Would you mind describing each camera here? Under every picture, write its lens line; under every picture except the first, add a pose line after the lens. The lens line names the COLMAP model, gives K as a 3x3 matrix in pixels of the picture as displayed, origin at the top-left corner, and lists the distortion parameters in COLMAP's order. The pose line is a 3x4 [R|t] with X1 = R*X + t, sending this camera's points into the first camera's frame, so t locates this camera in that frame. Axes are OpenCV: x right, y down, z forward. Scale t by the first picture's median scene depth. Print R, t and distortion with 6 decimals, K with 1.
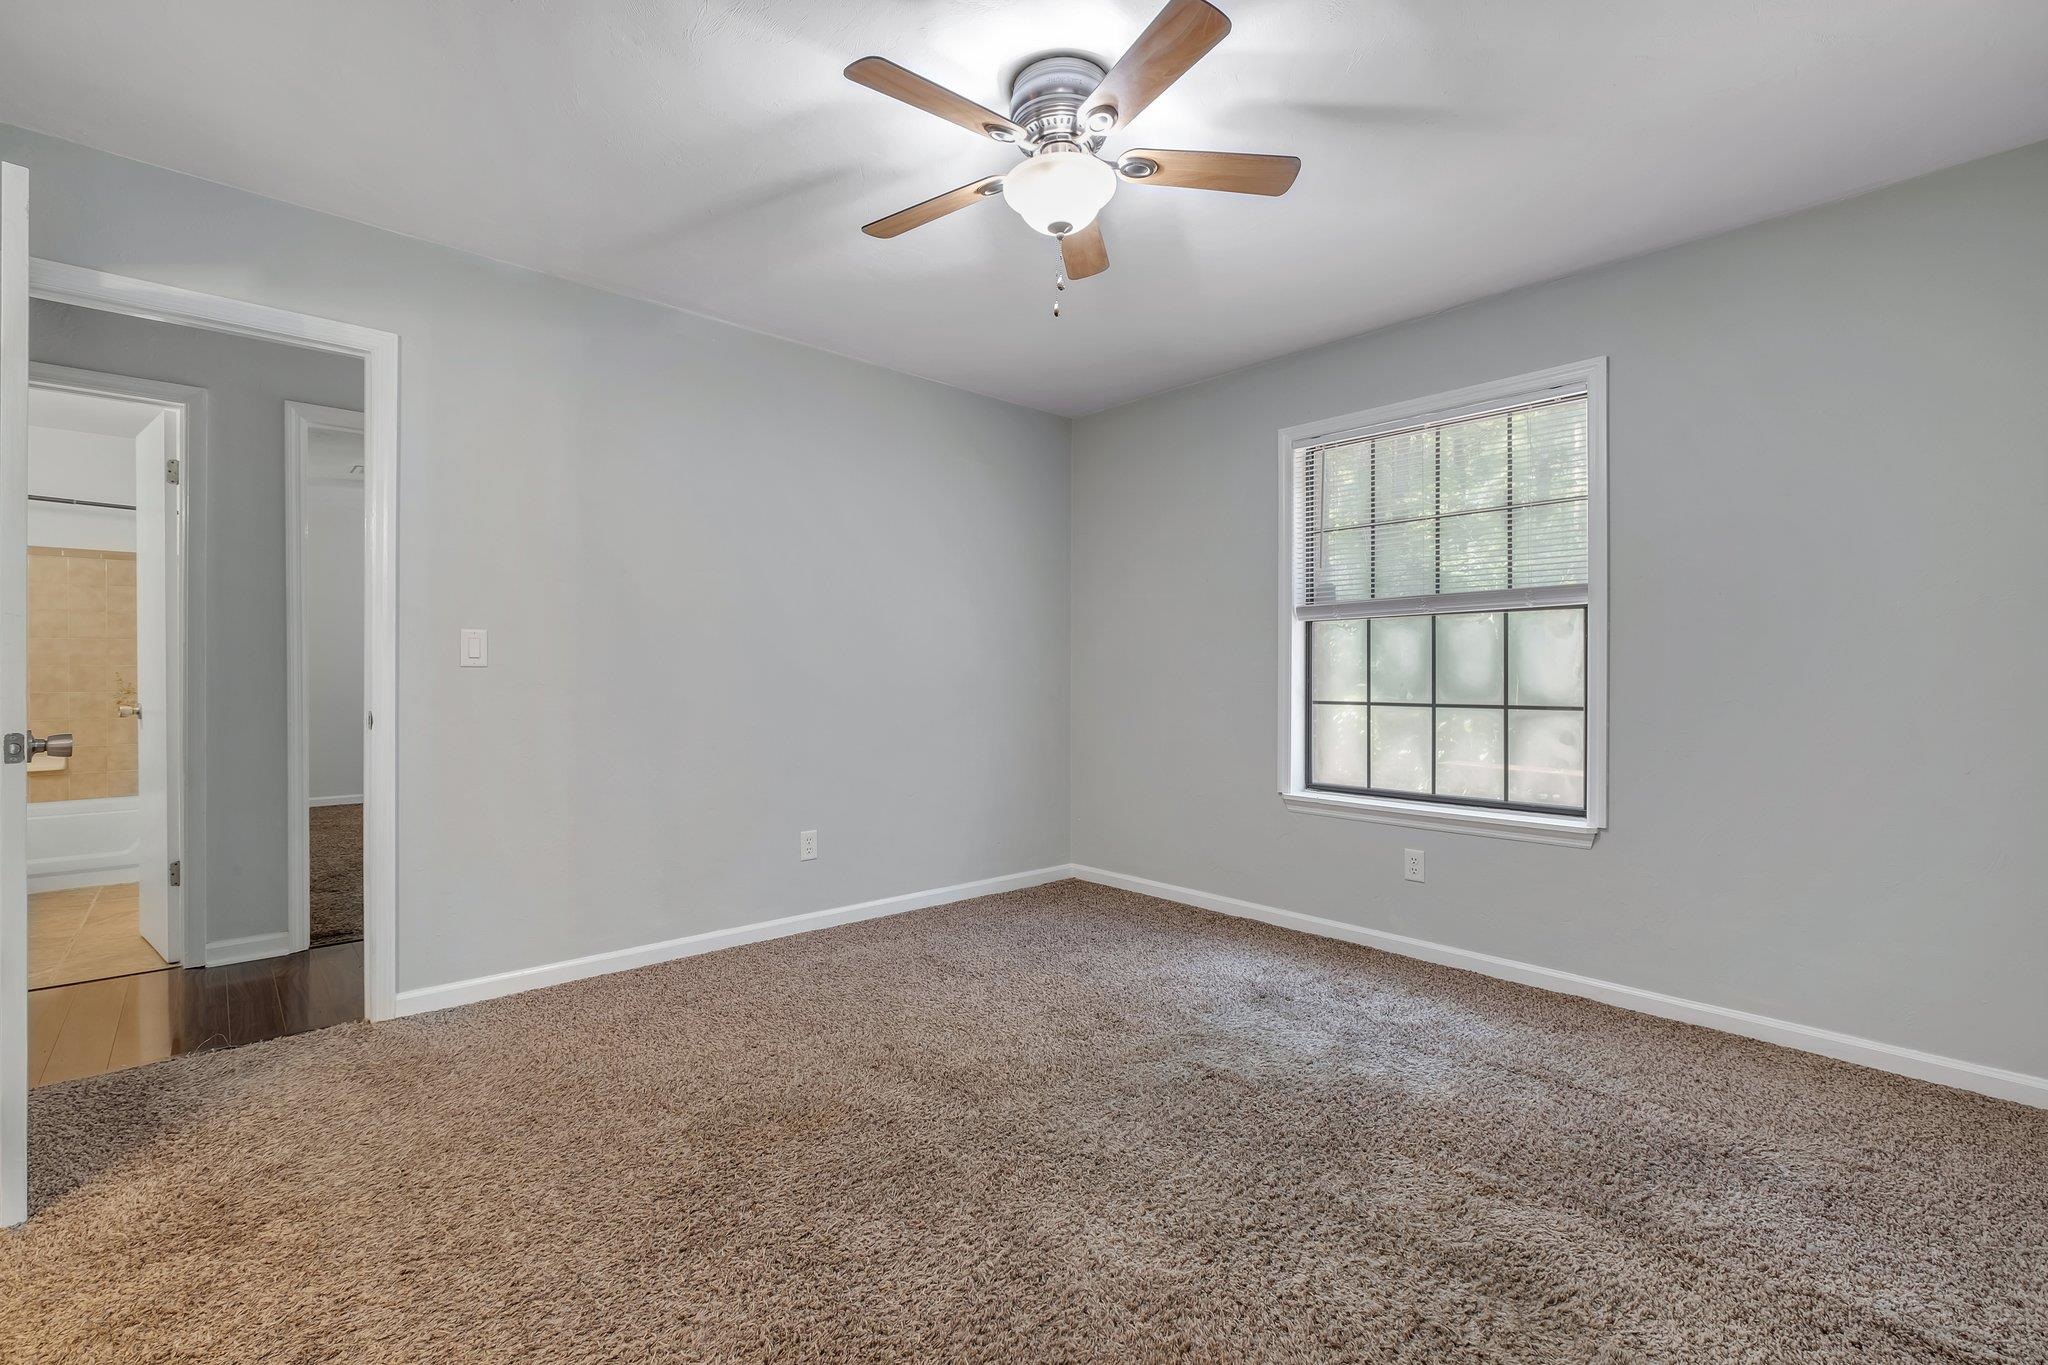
lens RADIAL K [[911.3, 0, 1017.1], [0, 911.3, 665.5], [0, 0, 1]] dist [-0.001192, -0.000298]
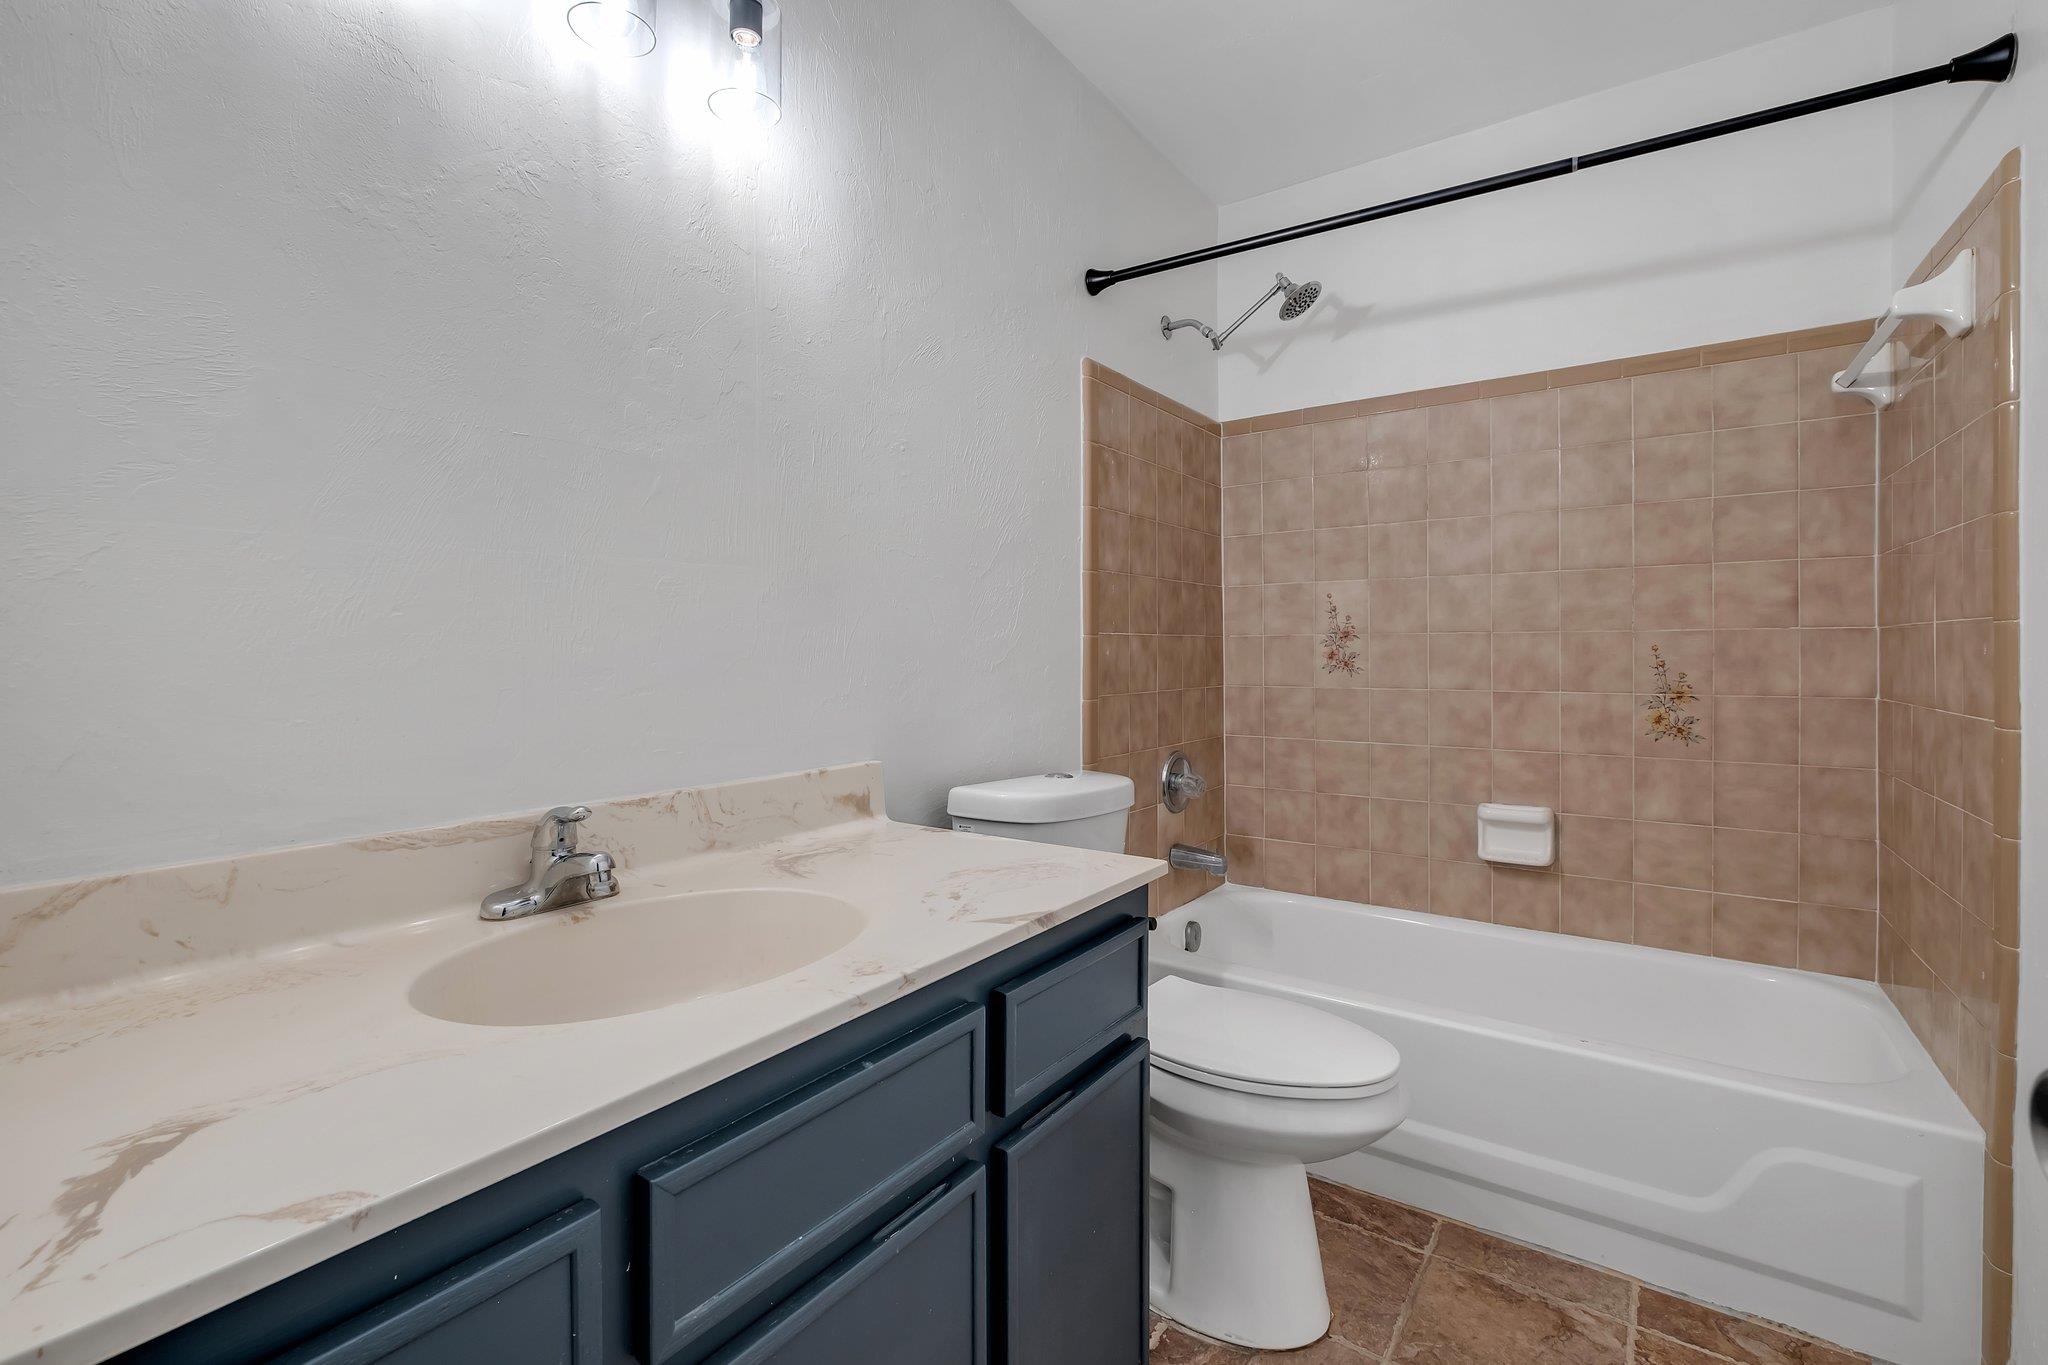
lens RADIAL K [[892.8, 0, 1008.9], [0, 892.8, 669.4], [0, 0, 1]] dist [-0.004343, -0.000481]
pose [[0.212665, 0.015640, -0.977000, -0.522159], [0.010512, 0.999777, 0.018292, 0.005741], [0.977069, -0.014160, 0.212454, 0.499322]]
